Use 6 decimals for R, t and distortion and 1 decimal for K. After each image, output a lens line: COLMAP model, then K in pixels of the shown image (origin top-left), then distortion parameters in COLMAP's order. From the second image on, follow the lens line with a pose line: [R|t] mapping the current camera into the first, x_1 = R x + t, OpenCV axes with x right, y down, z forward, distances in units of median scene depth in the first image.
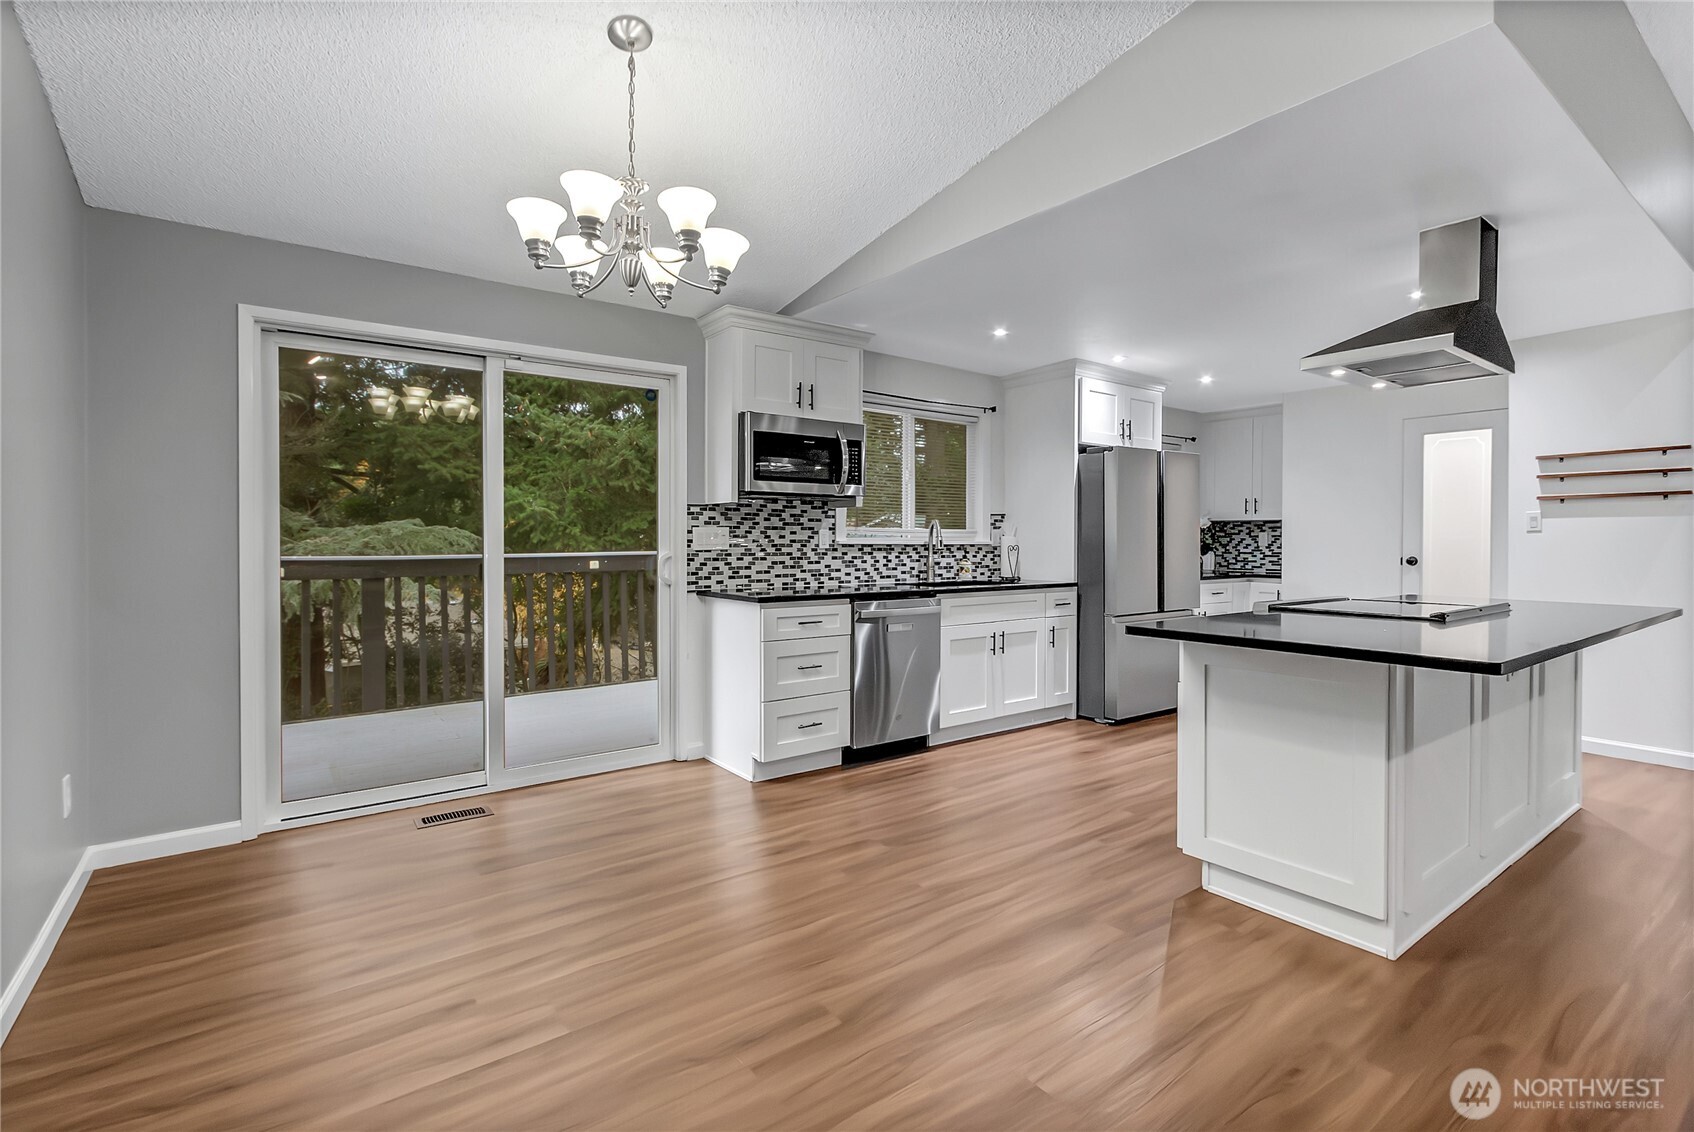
lens RADIAL K [[795.7, 0, 846.8], [0, 795.7, 552.3], [0, 0, 1]] dist [0.004165, -0.000768]
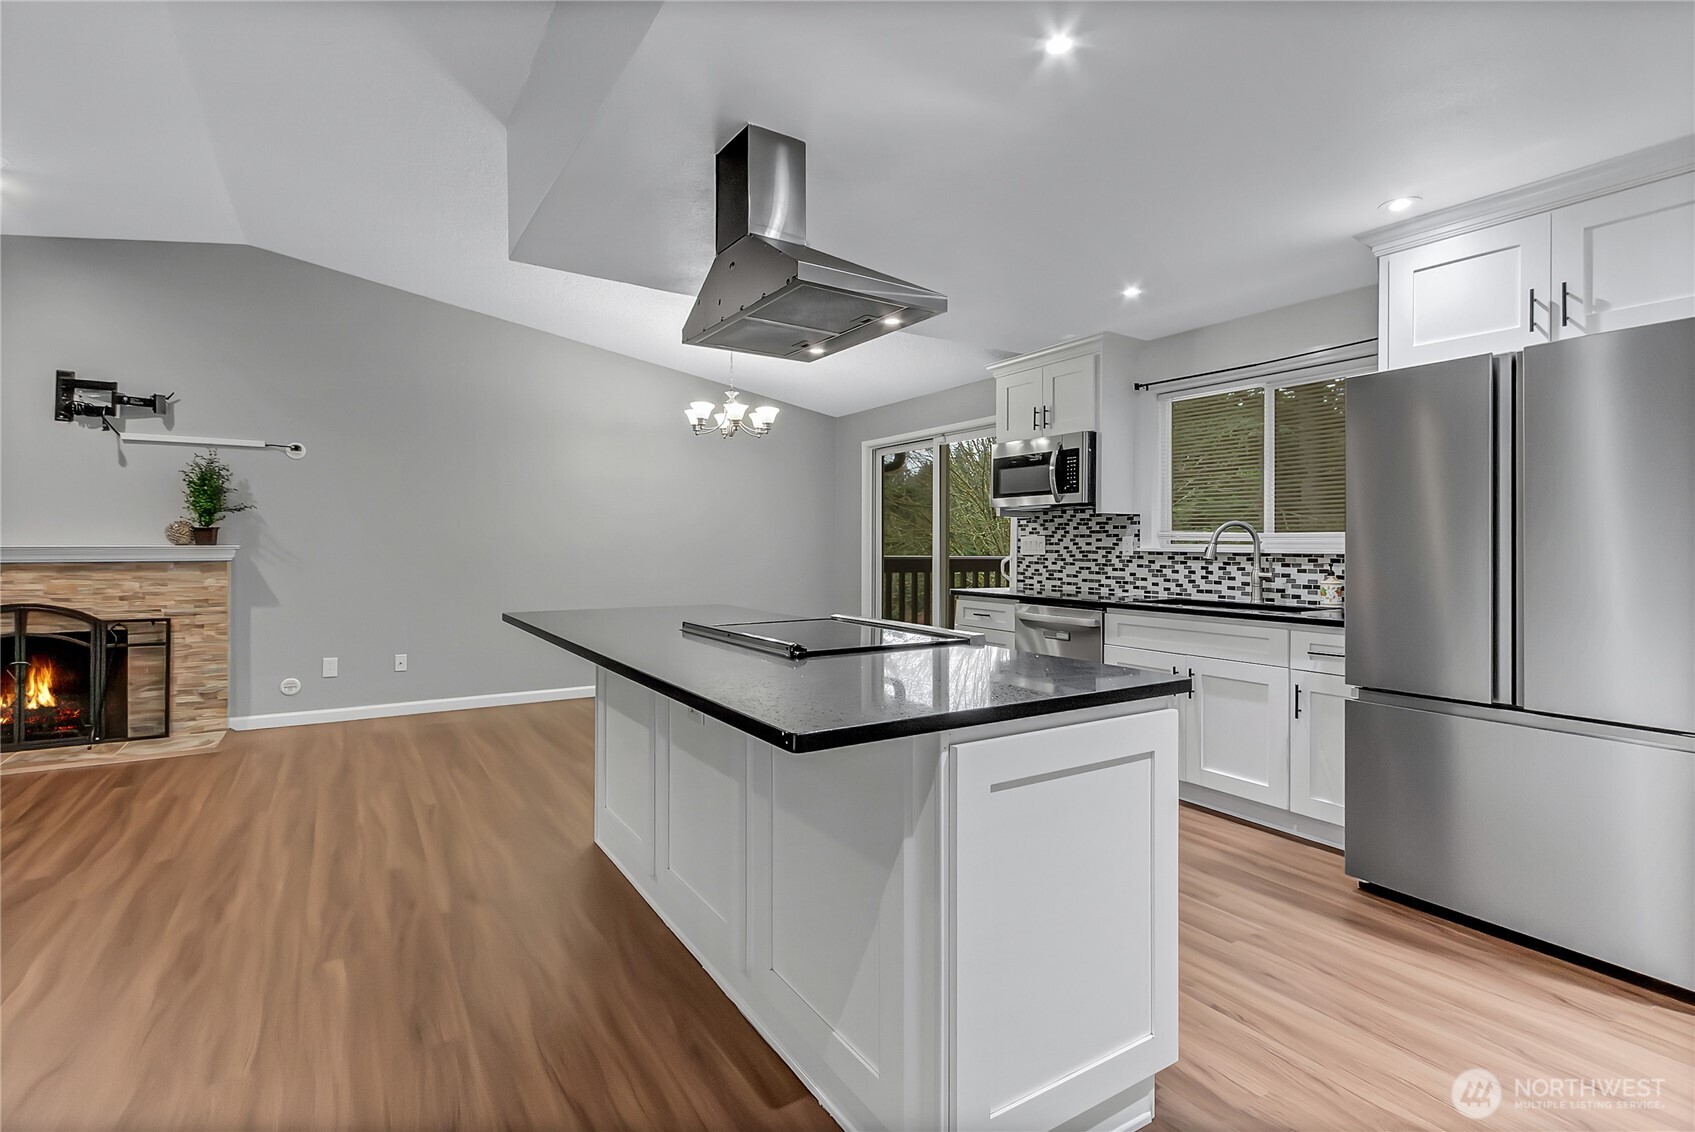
lens RADIAL K [[796.2, 0, 839.9], [0, 796.2, 556.6], [0, 0, 1]] dist [0.004165, -0.000768]
pose [[-0.080021, 0.014391, -0.996689, 0.988563], [-0.015687, 0.999754, 0.015694, -0.013768], [0.996670, 0.016891, -0.079775, 0.741808]]
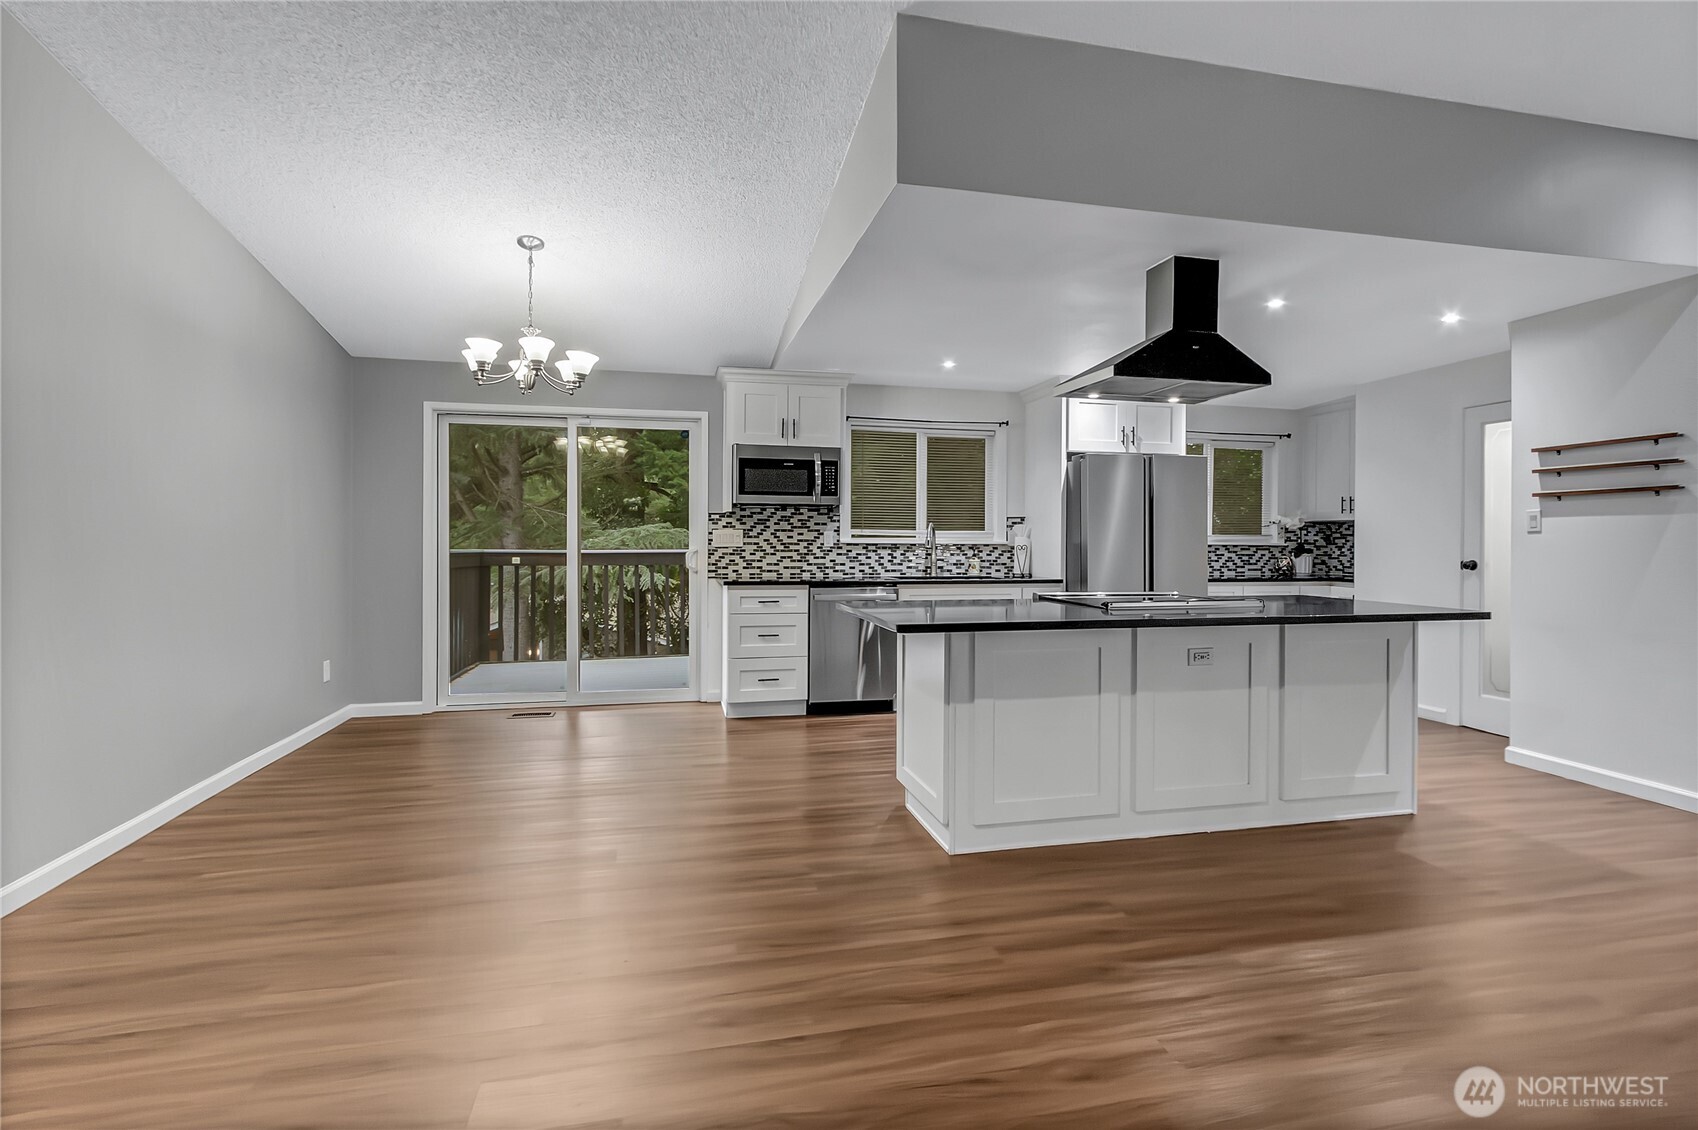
lens RADIAL K [[797.6, 0, 841.0], [0, 797.6, 552.5], [0, 0, 1]] dist [0.004165, -0.000768]
pose [[0.914322, 0.009060, -0.404887, 0.506104], [-0.009484, 0.999955, 0.000960, 0.003157], [0.404877, 0.002962, 0.914366, -0.140229]]
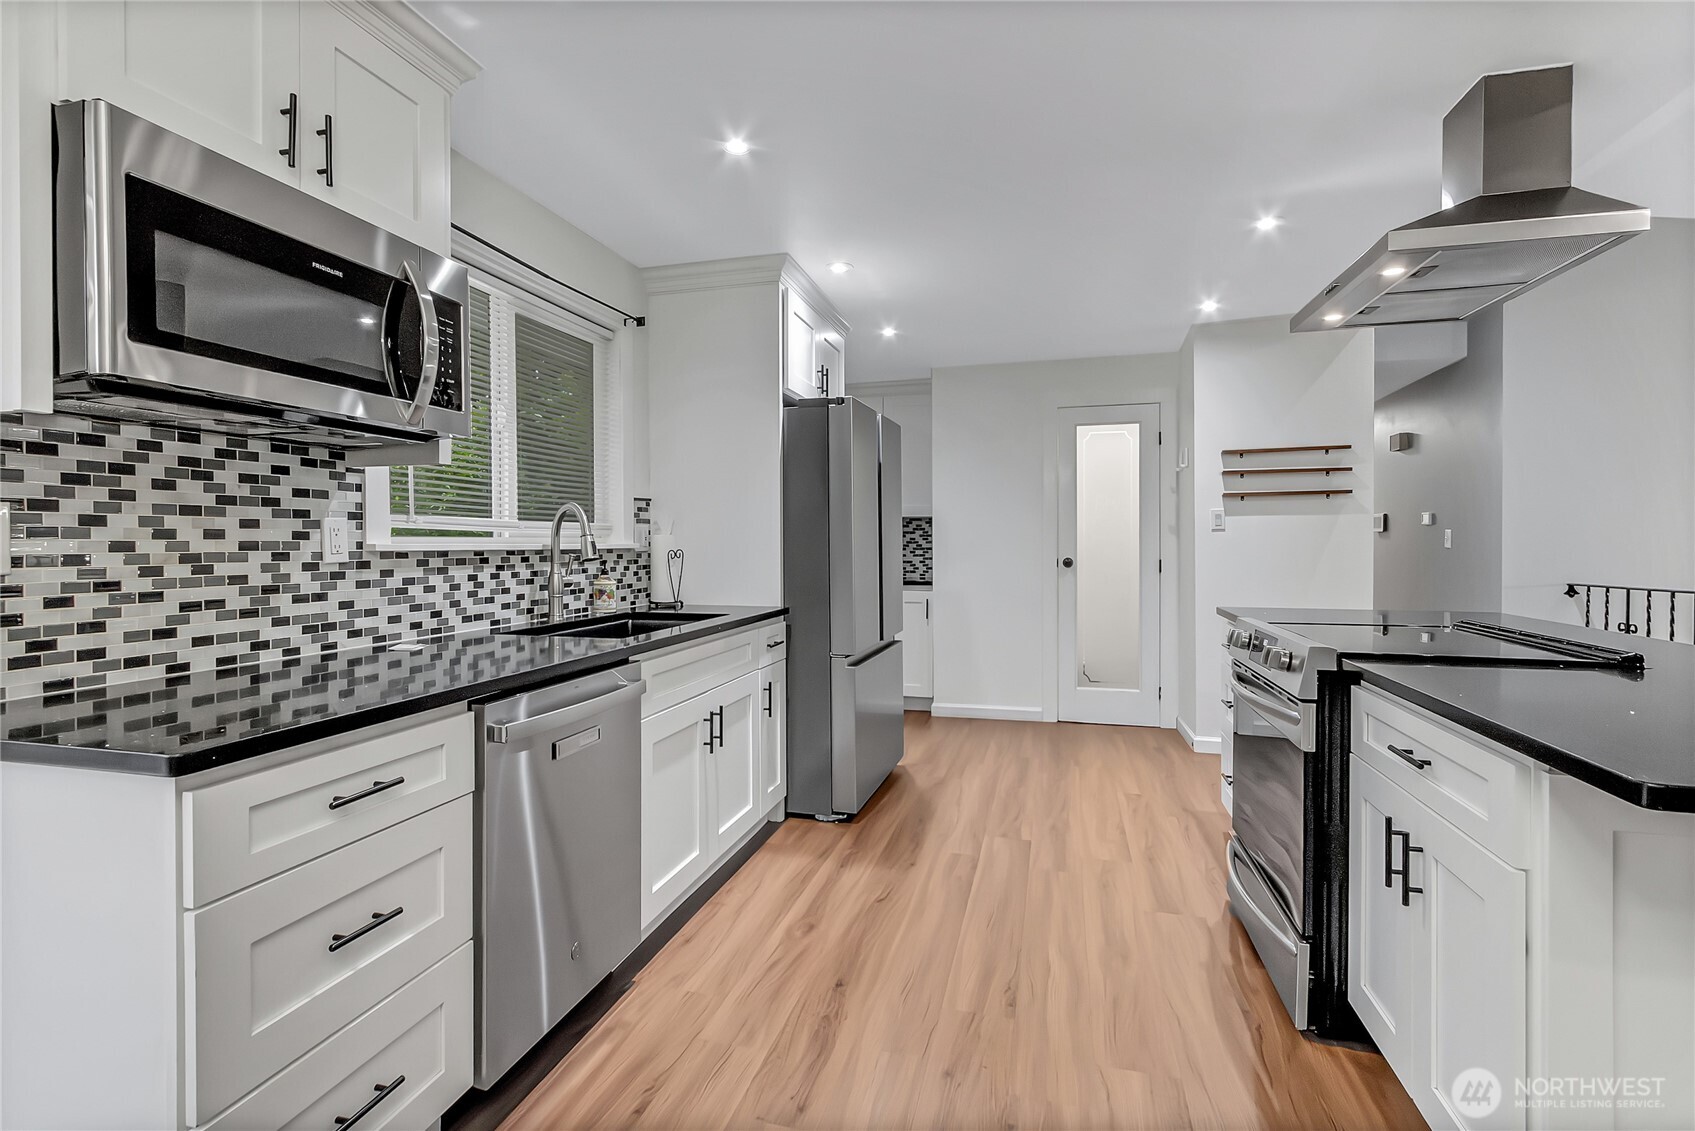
lens RADIAL K [[796.2, 0, 833.0], [0, 796.2, 550.4], [0, 0, 1]] dist [0.004165, -0.000768]
pose [[0.793191, -0.010838, 0.608876, -0.077948], [0.013342, 0.999911, 0.000418, -0.008215], [-0.608826, 0.007792, 0.793265, 0.522877]]
